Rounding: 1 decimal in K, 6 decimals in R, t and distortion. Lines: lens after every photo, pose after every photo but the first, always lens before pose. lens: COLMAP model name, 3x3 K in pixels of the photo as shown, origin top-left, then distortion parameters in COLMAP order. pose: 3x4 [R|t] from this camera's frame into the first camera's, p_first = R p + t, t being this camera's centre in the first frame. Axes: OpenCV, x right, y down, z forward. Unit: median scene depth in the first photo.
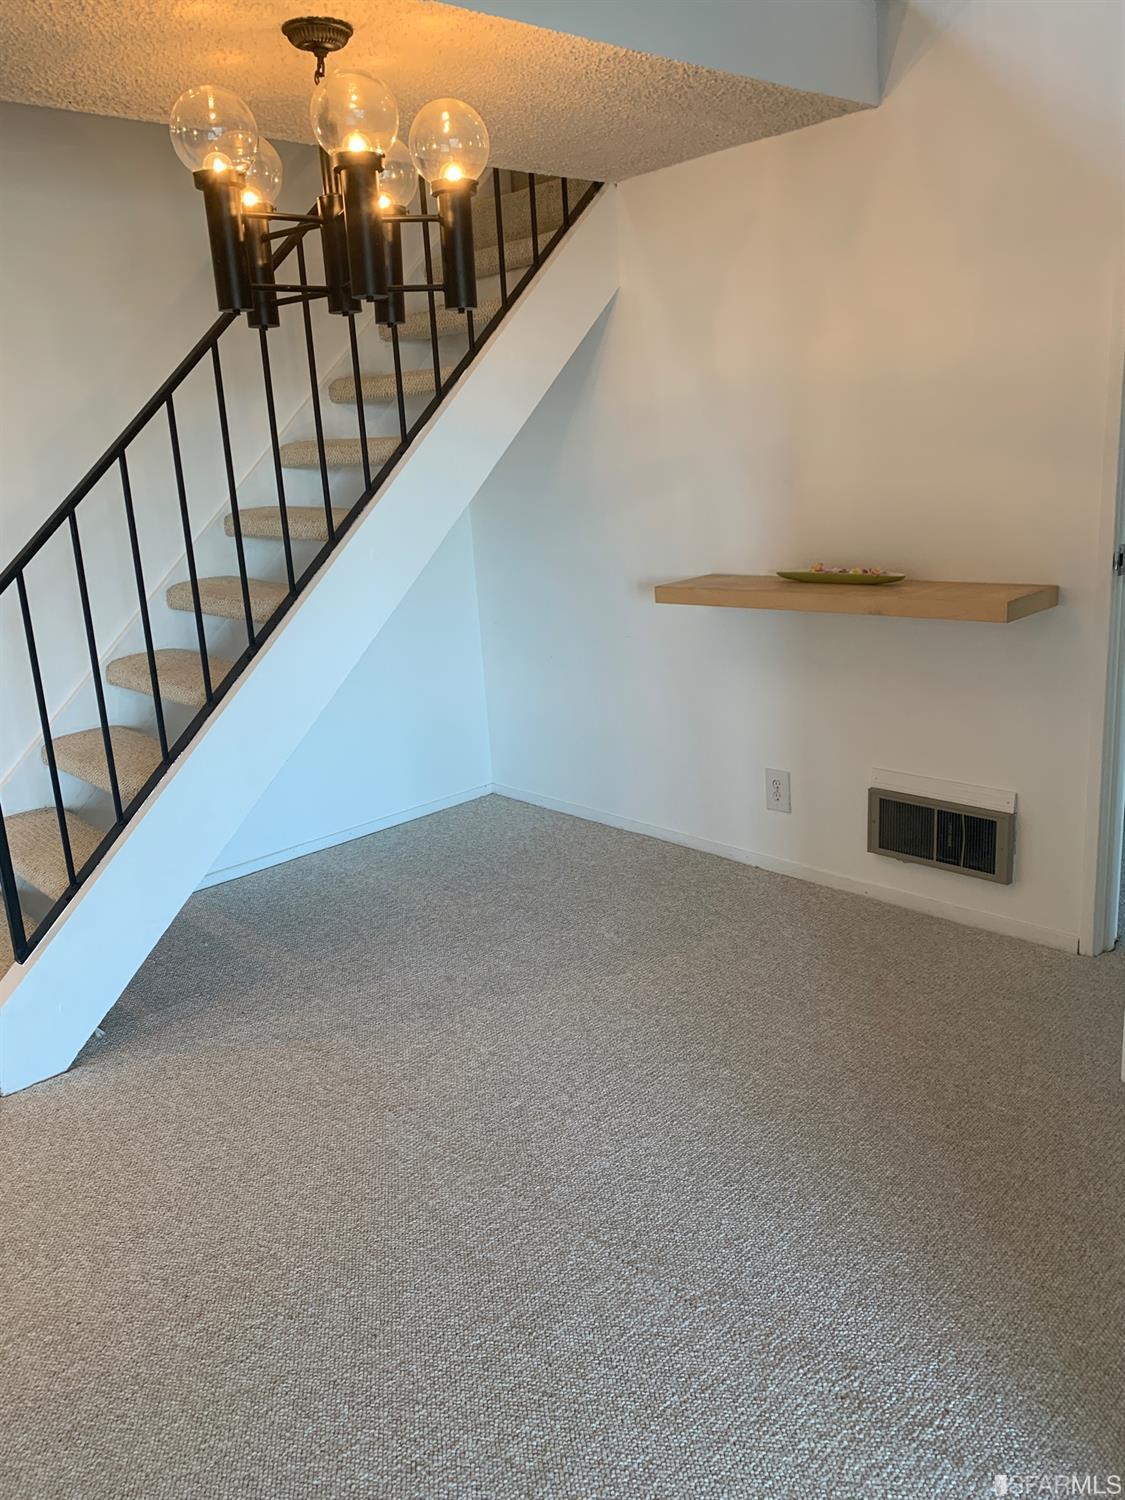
lens RADIAL K [[1155.5, 0, 618.7], [0, 1155.5, 766.6], [0, 0, 1]] dist [0.045136, -0.054935]
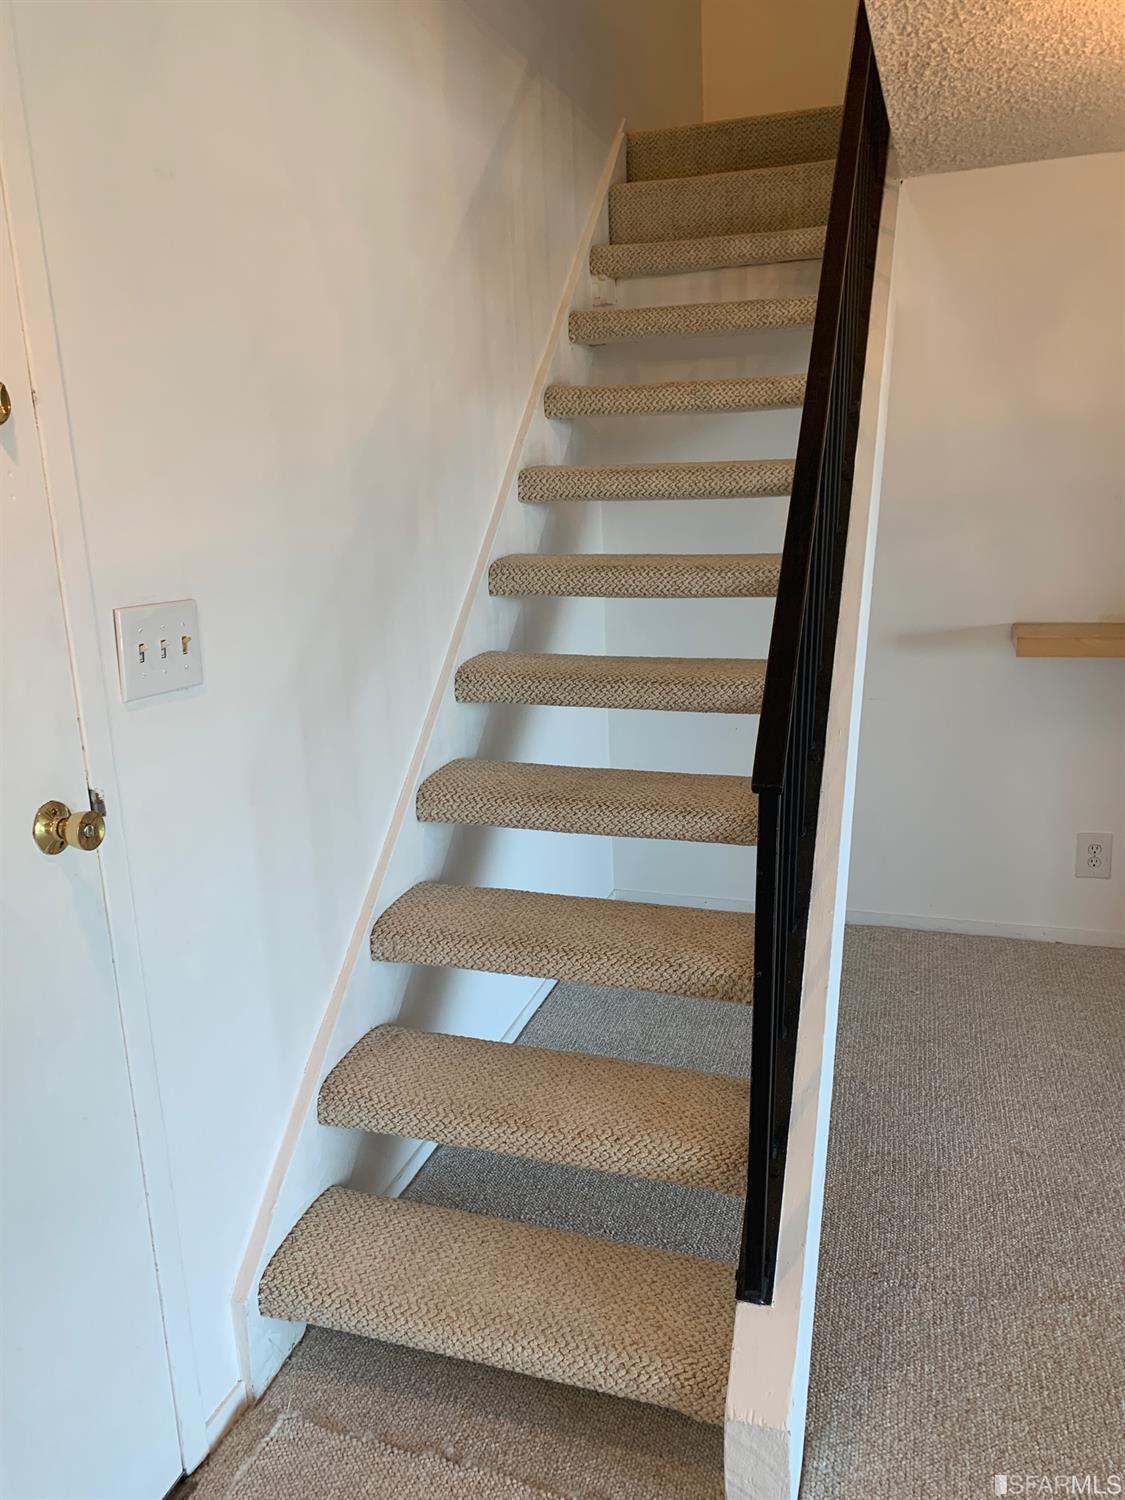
lens RADIAL K [[1155.5, 0, 565.1], [0, 1155.5, 745.3], [0, 0, 1]] dist [0.045136, -0.054935]
pose [[0.885991, -0.082267, 0.456346, -0.699567], [0.110102, 0.993315, -0.034693, -0.086828], [-0.450441, 0.080982, 0.889126, 0.396894]]
